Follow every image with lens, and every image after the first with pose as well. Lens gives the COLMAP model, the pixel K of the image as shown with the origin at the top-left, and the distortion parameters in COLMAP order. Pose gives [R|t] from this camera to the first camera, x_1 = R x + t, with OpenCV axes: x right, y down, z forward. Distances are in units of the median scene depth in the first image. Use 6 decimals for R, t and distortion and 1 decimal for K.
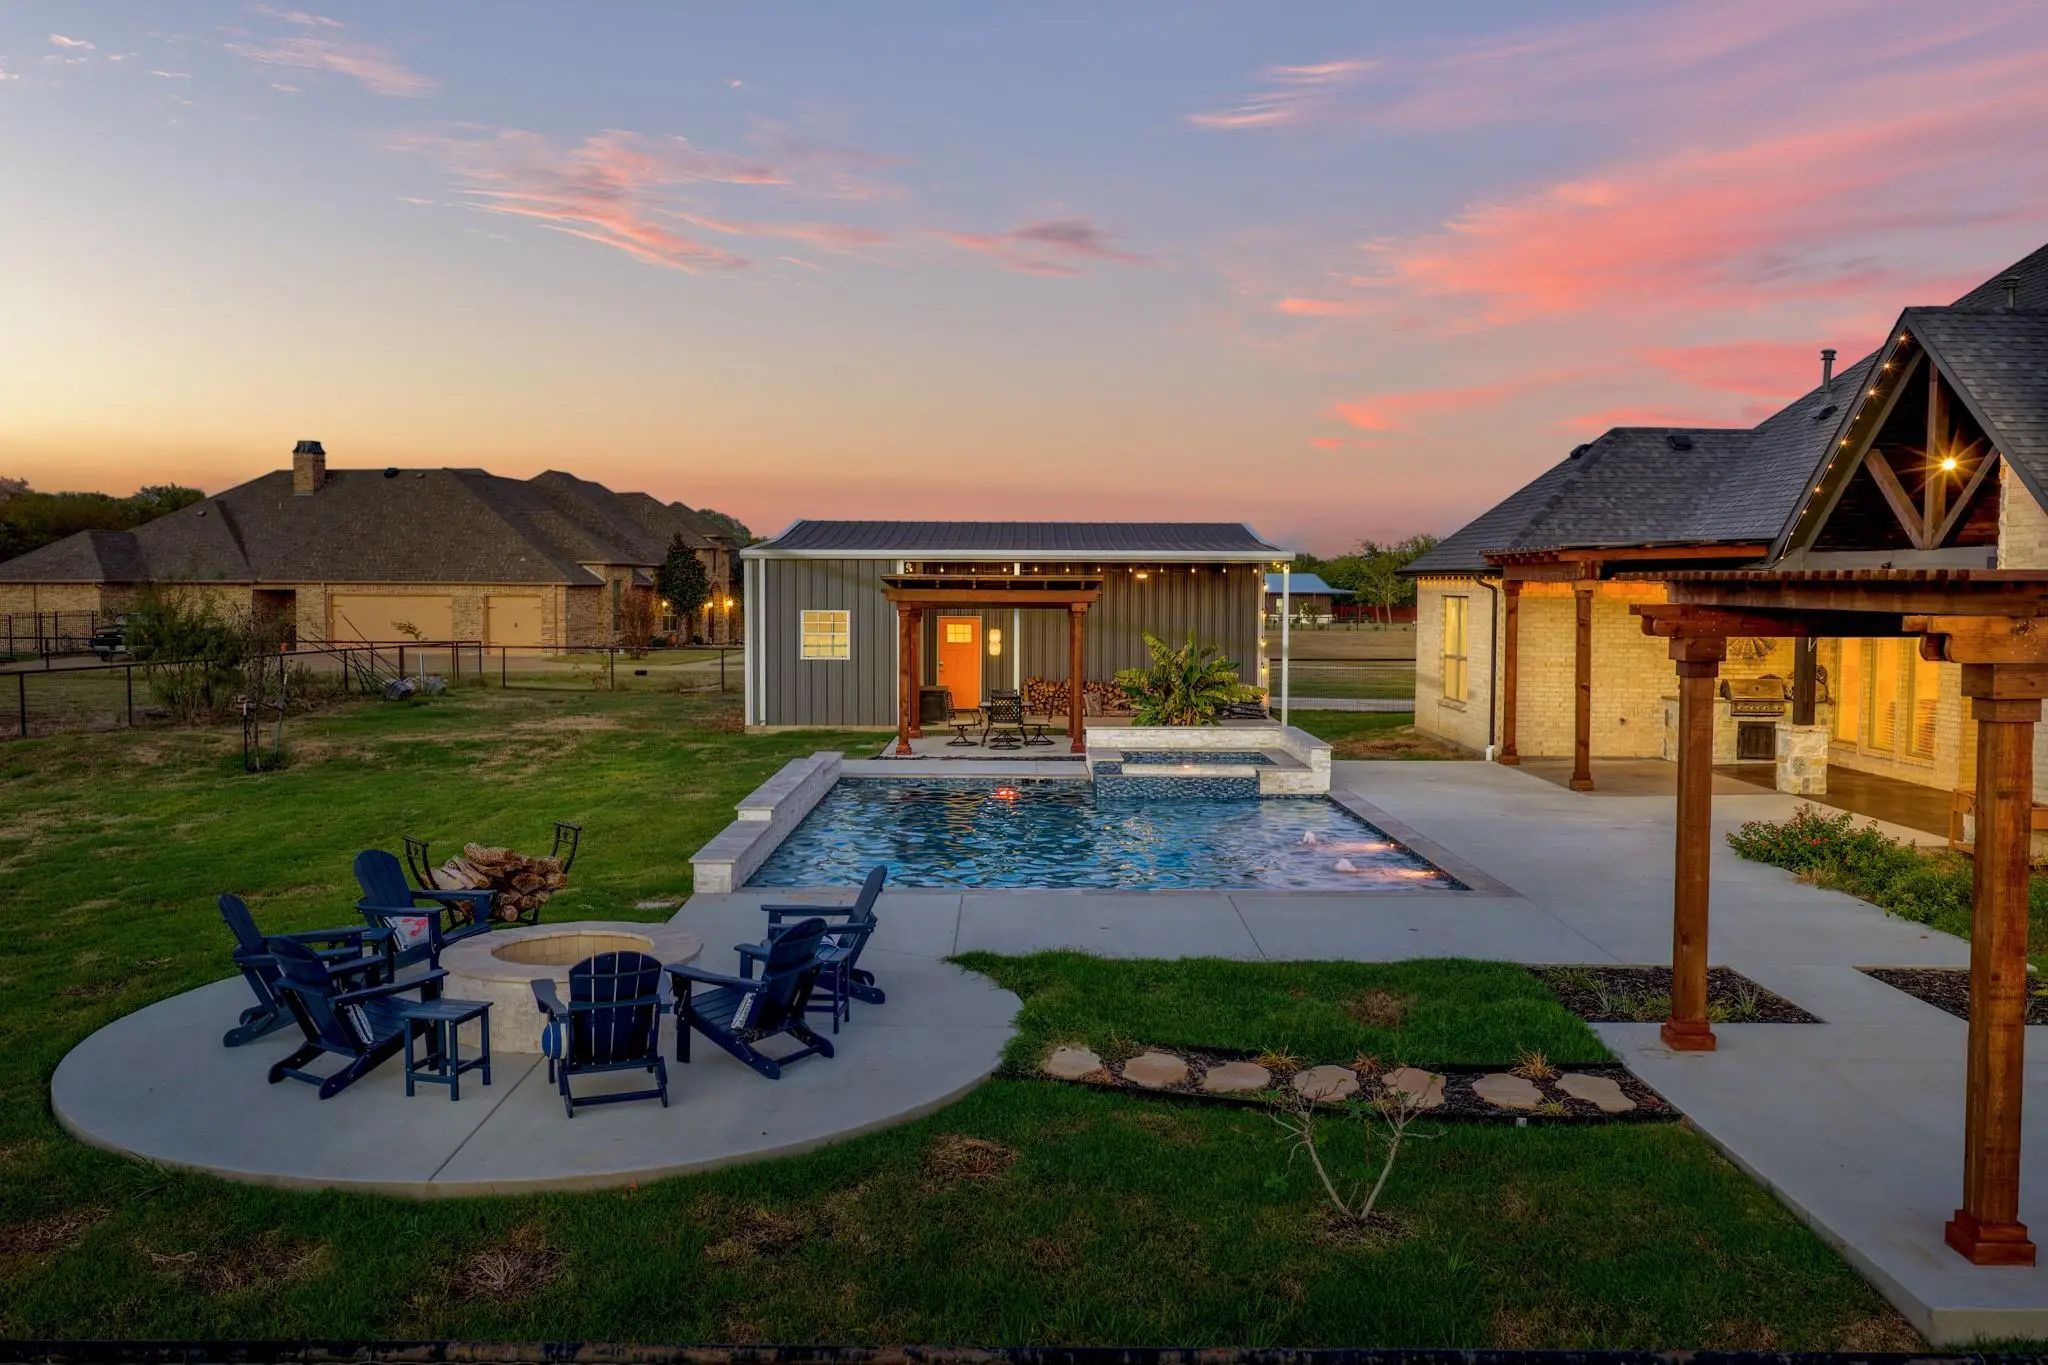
lens RADIAL K [[1696.8, 0, 1027.1], [0, 1696.8, 678.6], [0, 0, 1]] dist [-0.019518, 0.046972]
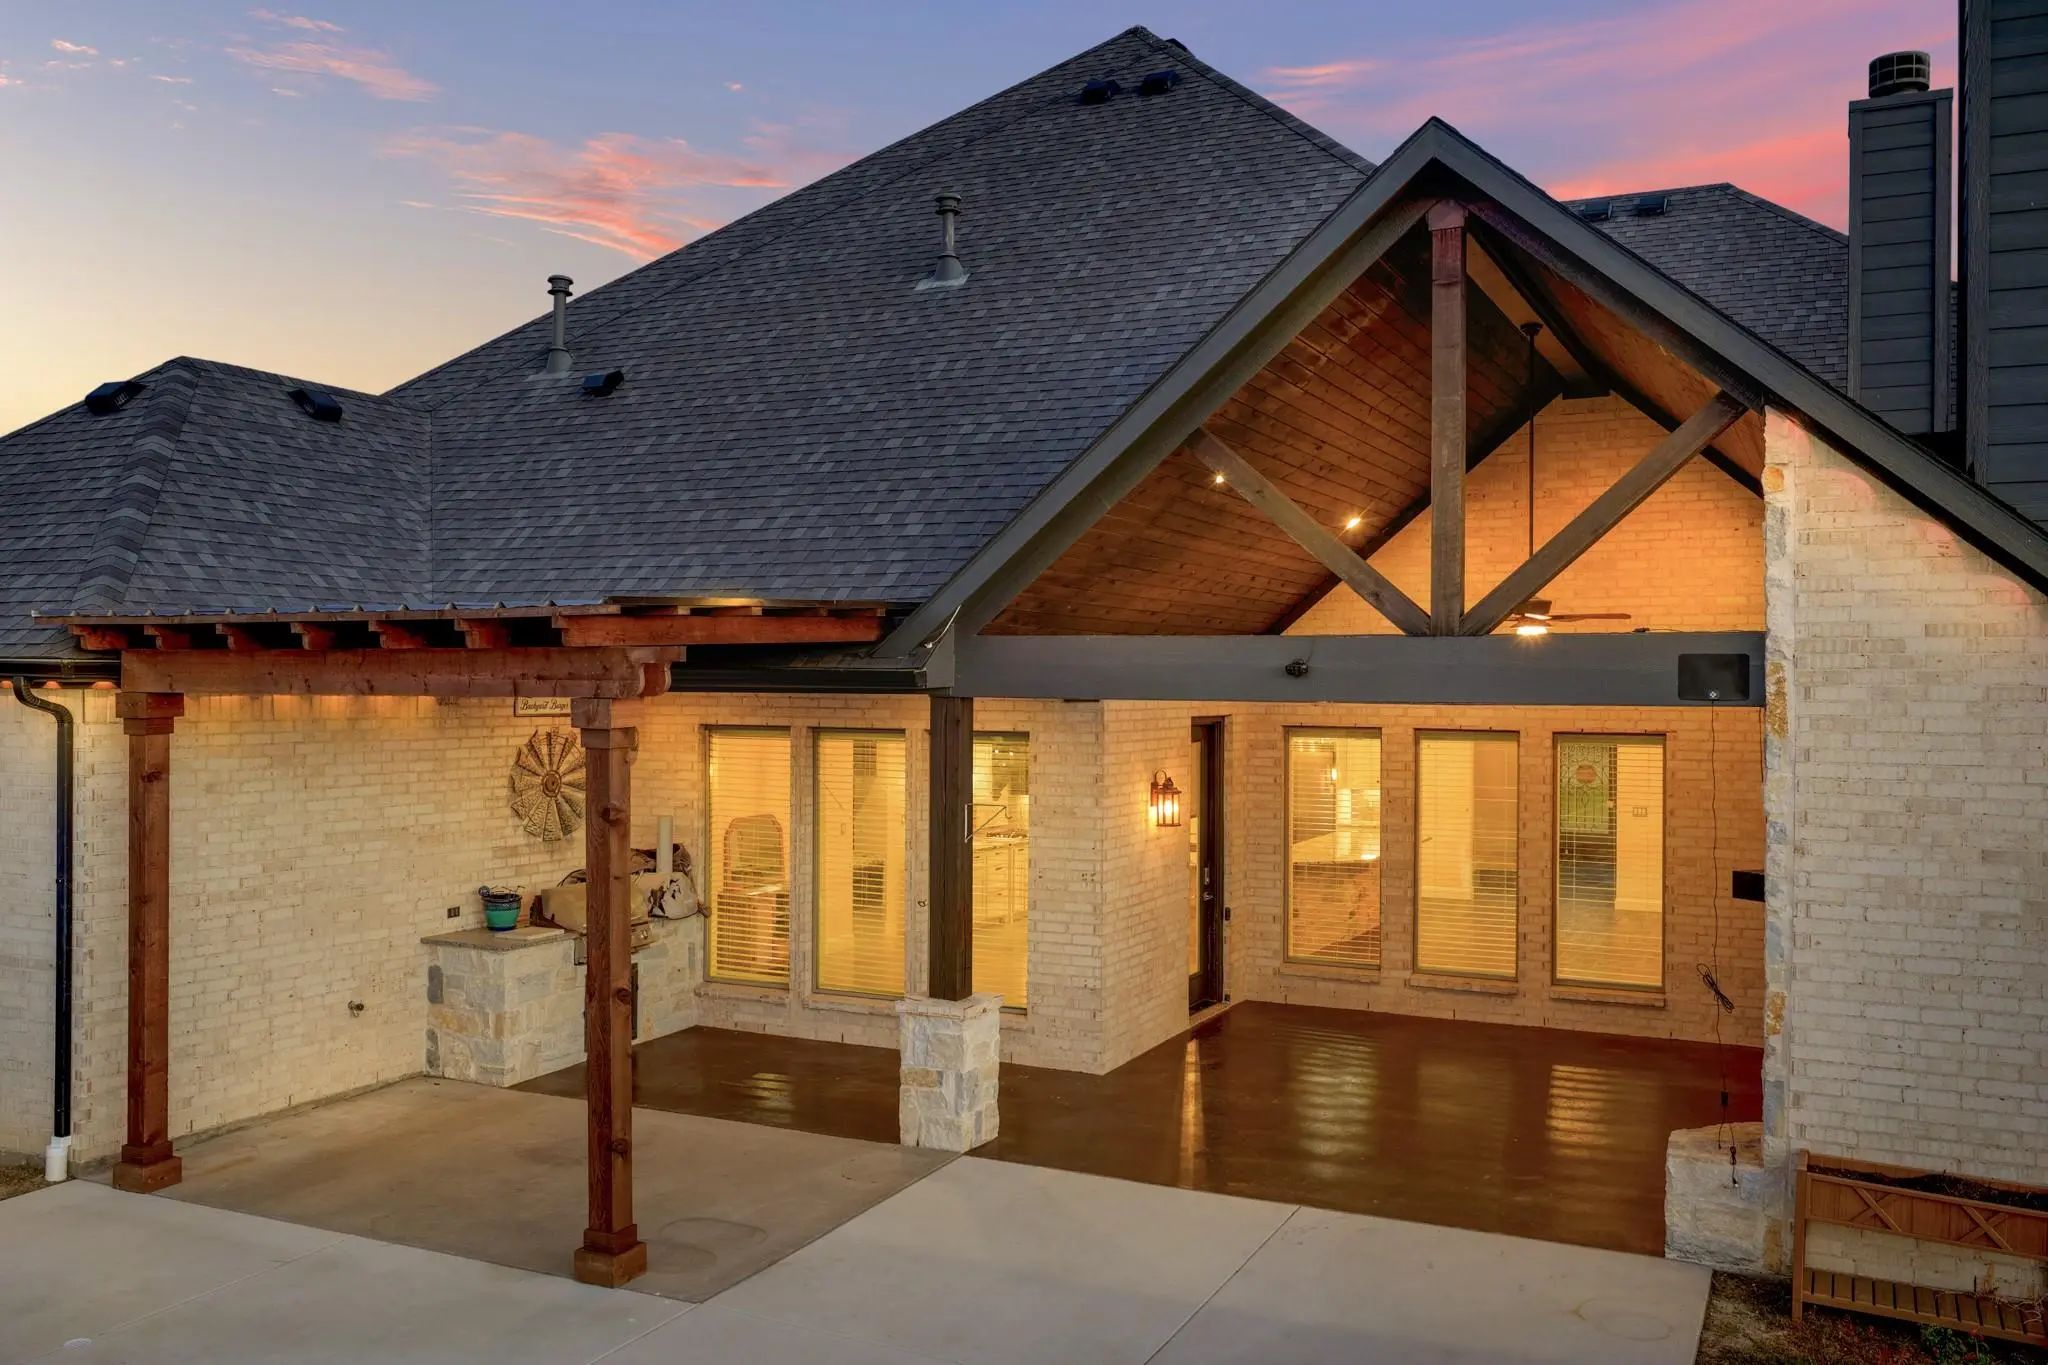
lens RADIAL K [[1696.8, 0, 1027.1], [0, 1696.8, 678.6], [0, 0, 1]] dist [-0.019518, 0.046972]
pose [[0.443493, -0.003973, 0.896269, 0.030178], [0.047444, 0.998692, -0.019050, -0.036677], [-0.895021, 0.050971, 0.443101, 0.542323]]
